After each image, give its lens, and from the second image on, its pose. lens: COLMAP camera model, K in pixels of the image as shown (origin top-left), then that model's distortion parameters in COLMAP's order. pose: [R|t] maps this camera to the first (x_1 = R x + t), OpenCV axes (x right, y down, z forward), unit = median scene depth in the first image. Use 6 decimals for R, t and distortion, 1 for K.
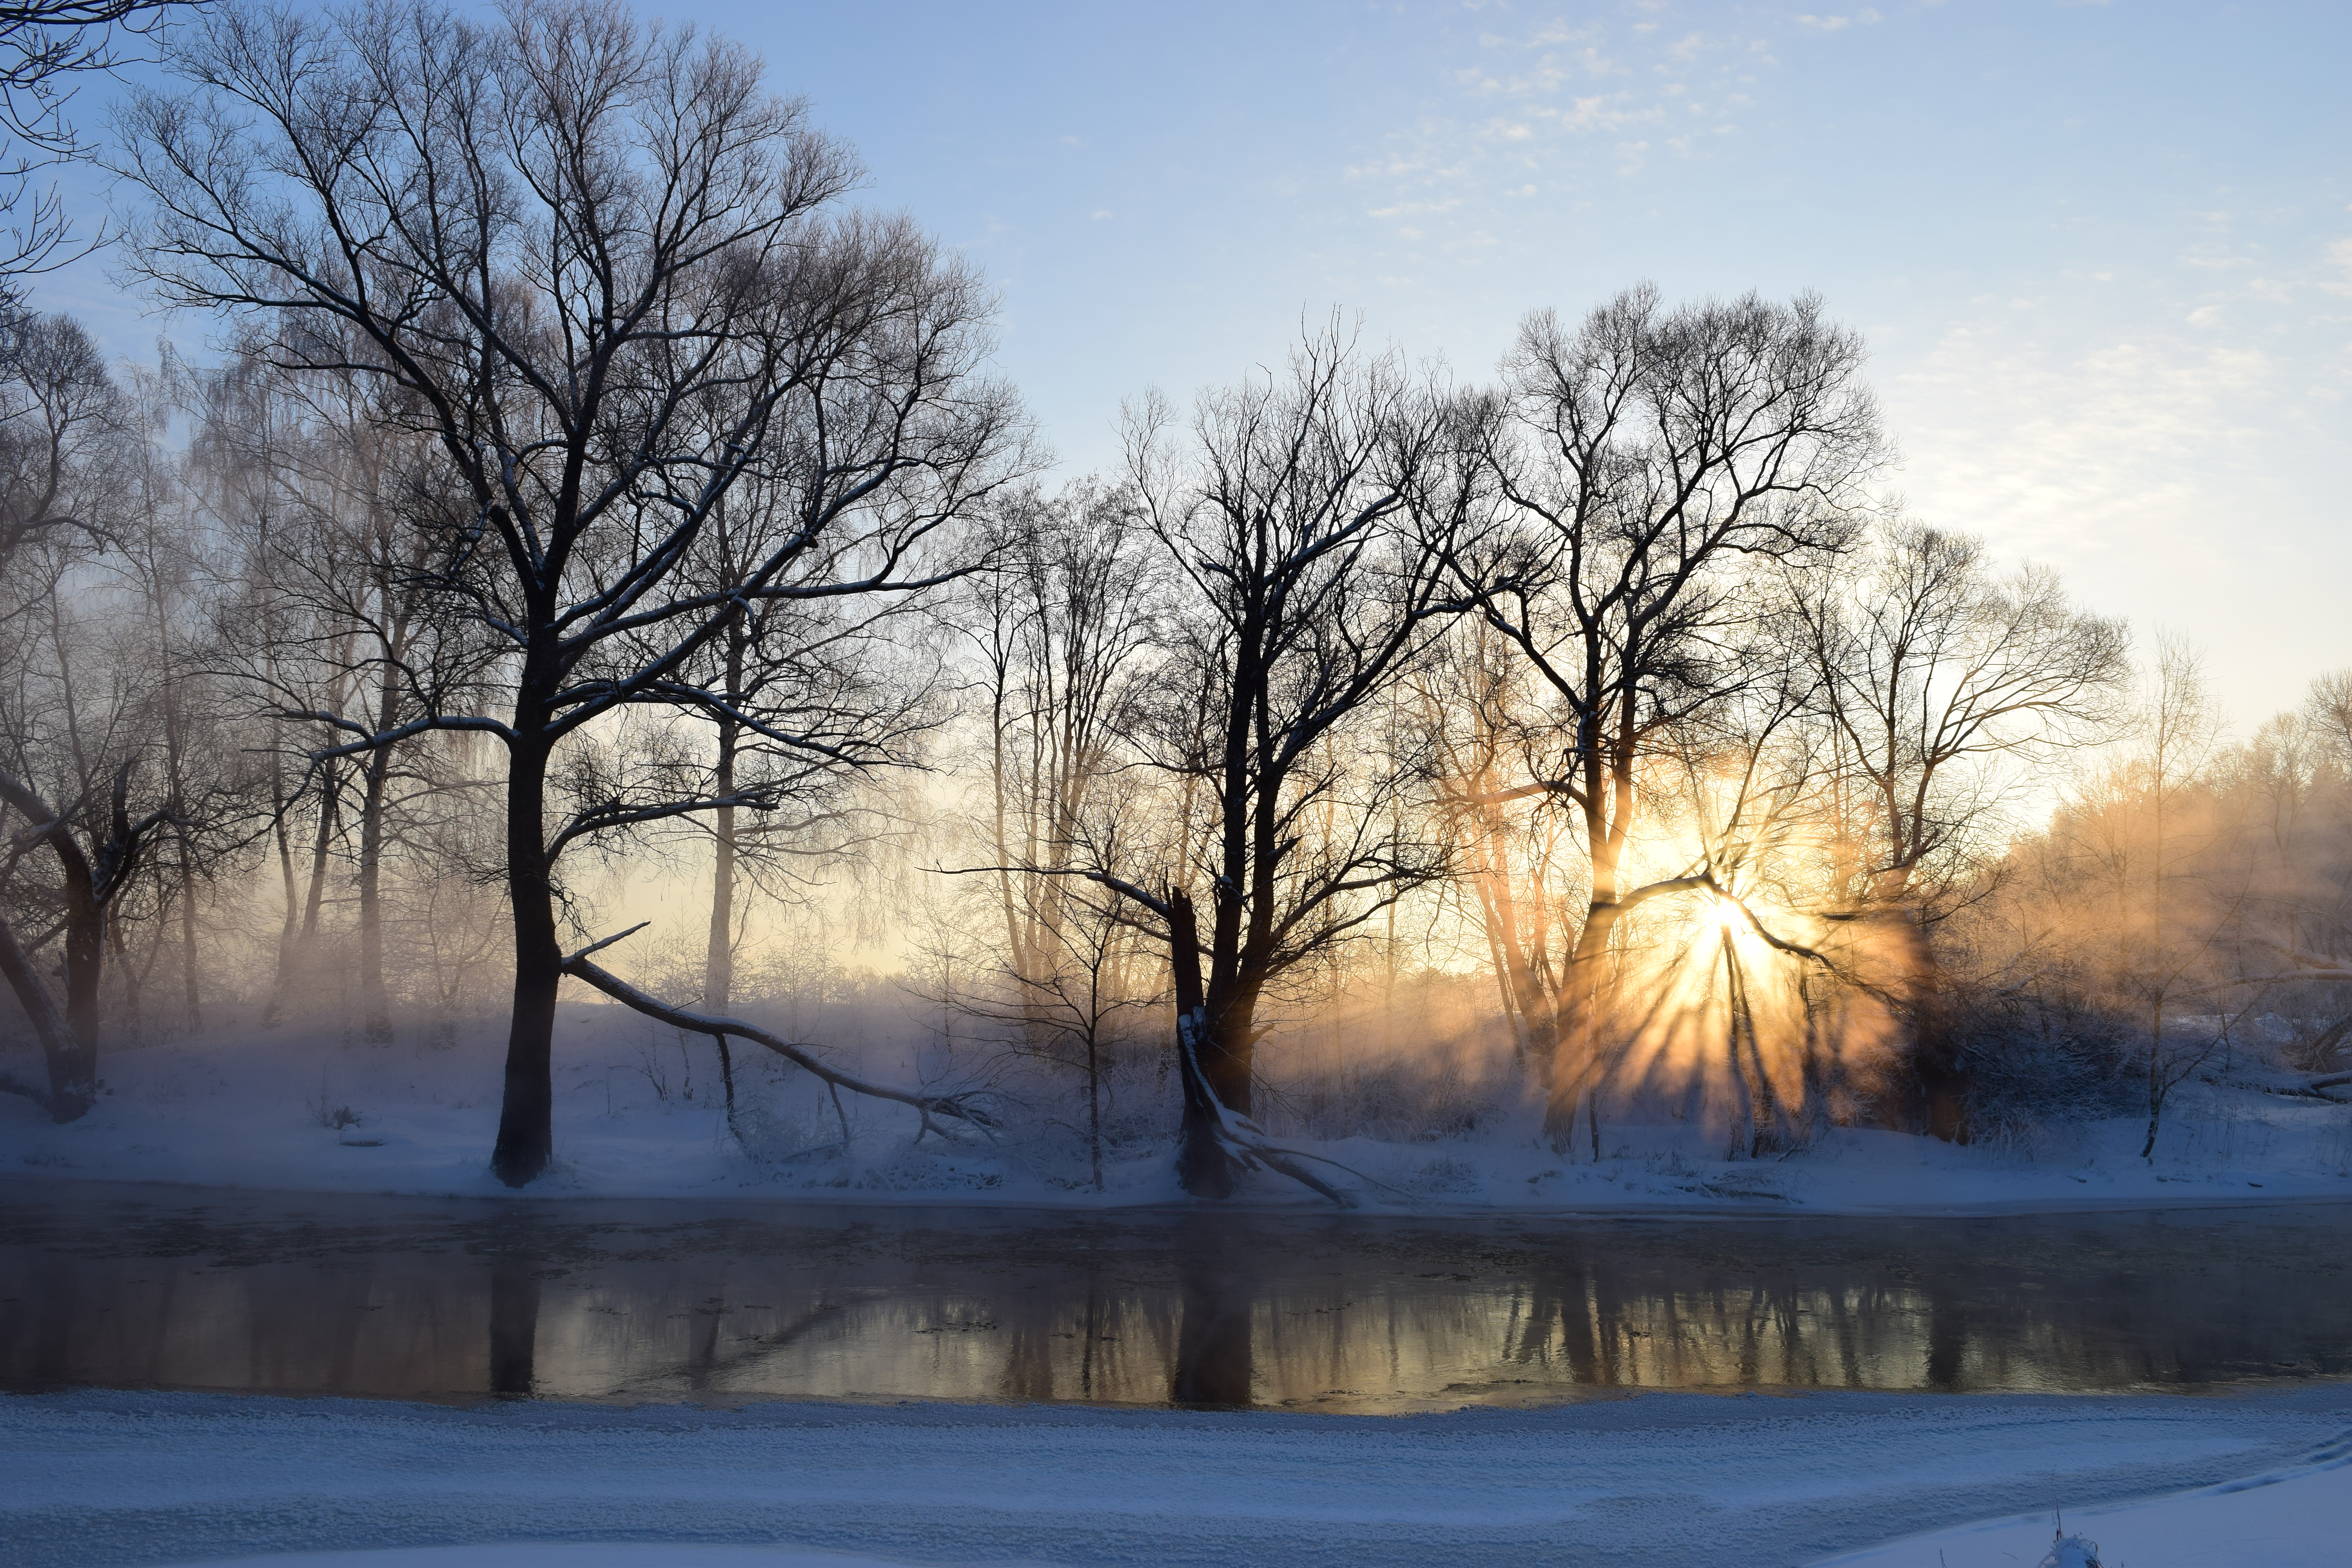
lens RADIAL K [[1749.5, 0, 1176.0], [0, 1749.5, 784.0], [0, 0, 1]] dist [-0.024473, -0.033406]
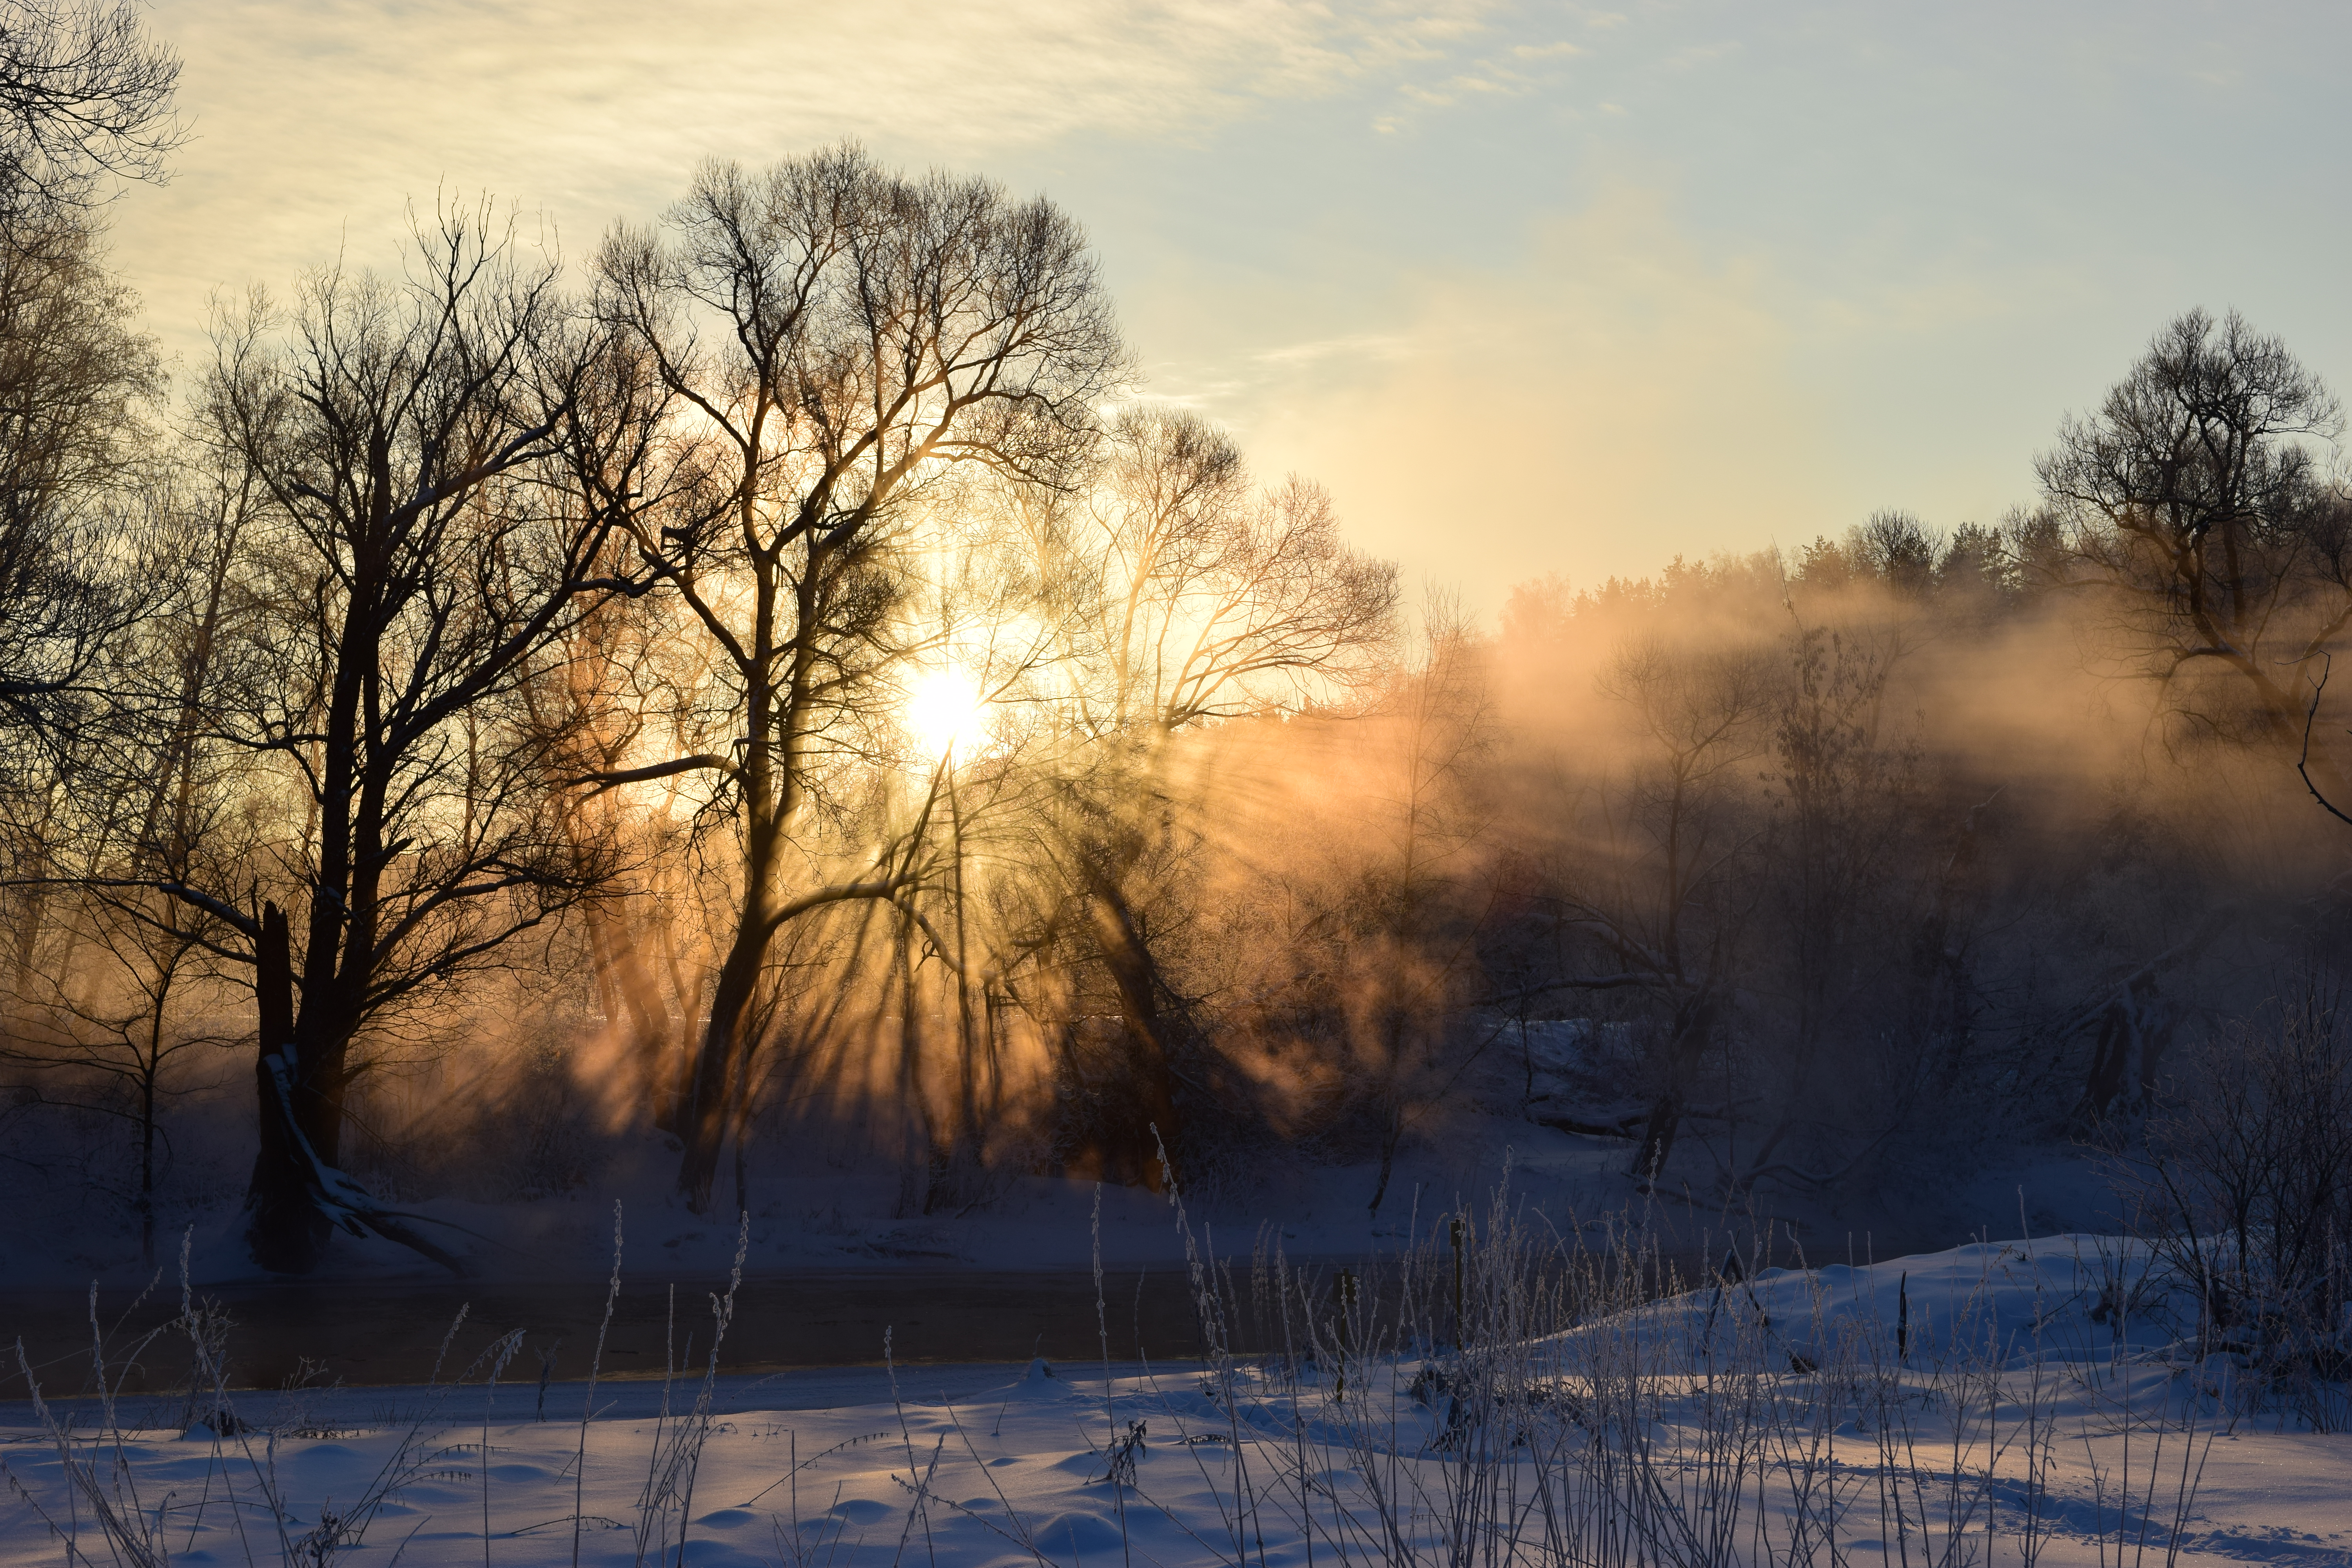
lens RADIAL K [[4015.2, 0, 1176.0], [0, 4015.2, 784.0], [0, 0, 1]] dist [0.155955, 0.242361]
pose [[0.932174, 0.022383, 0.361318, -0.256120], [-0.056598, 0.994824, 0.084391, -0.158924], [-0.357559, -0.099117, 0.928616, -0.807991]]
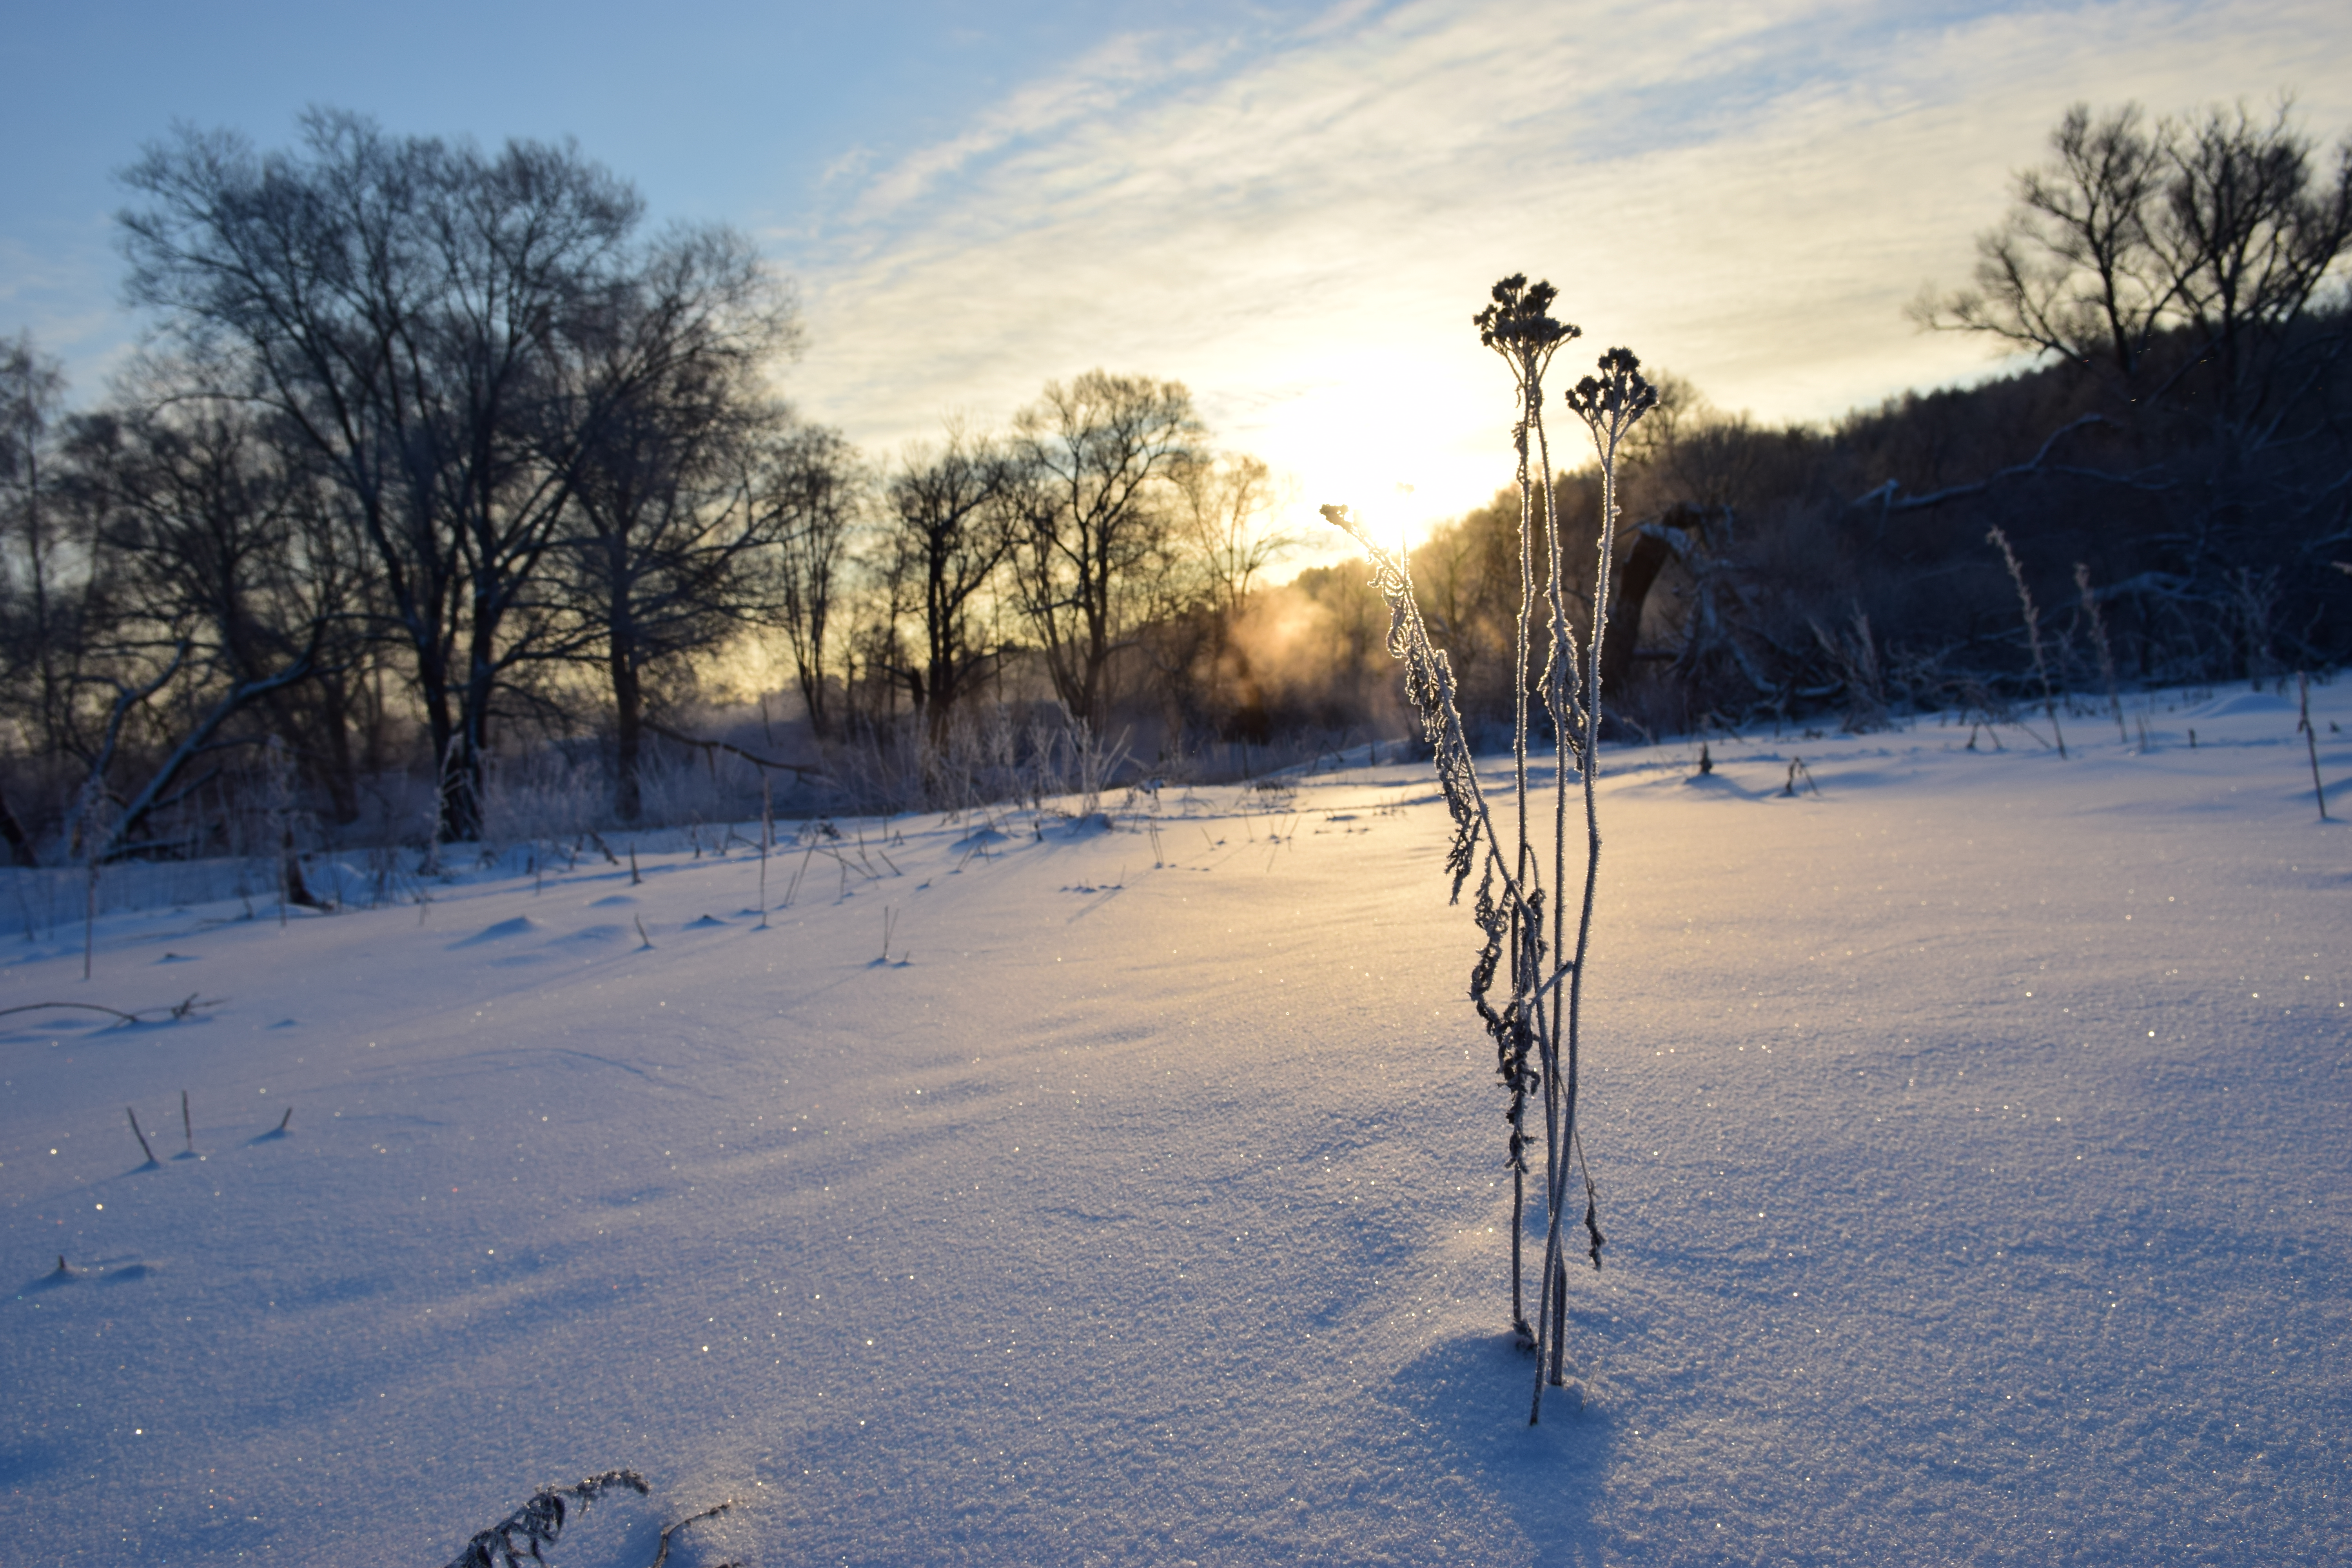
lens RADIAL K [[1709.0, 0, 1177.6], [0, 1709.0, 821.9], [0, 0, 1]] dist [-0.041678, -0.026741]
pose [[0.968061, -0.098099, 0.230725, -0.179612], [0.047292, 0.975201, 0.216208, -0.188213], [-0.246213, -0.198391, 0.948694, -1.142600]]
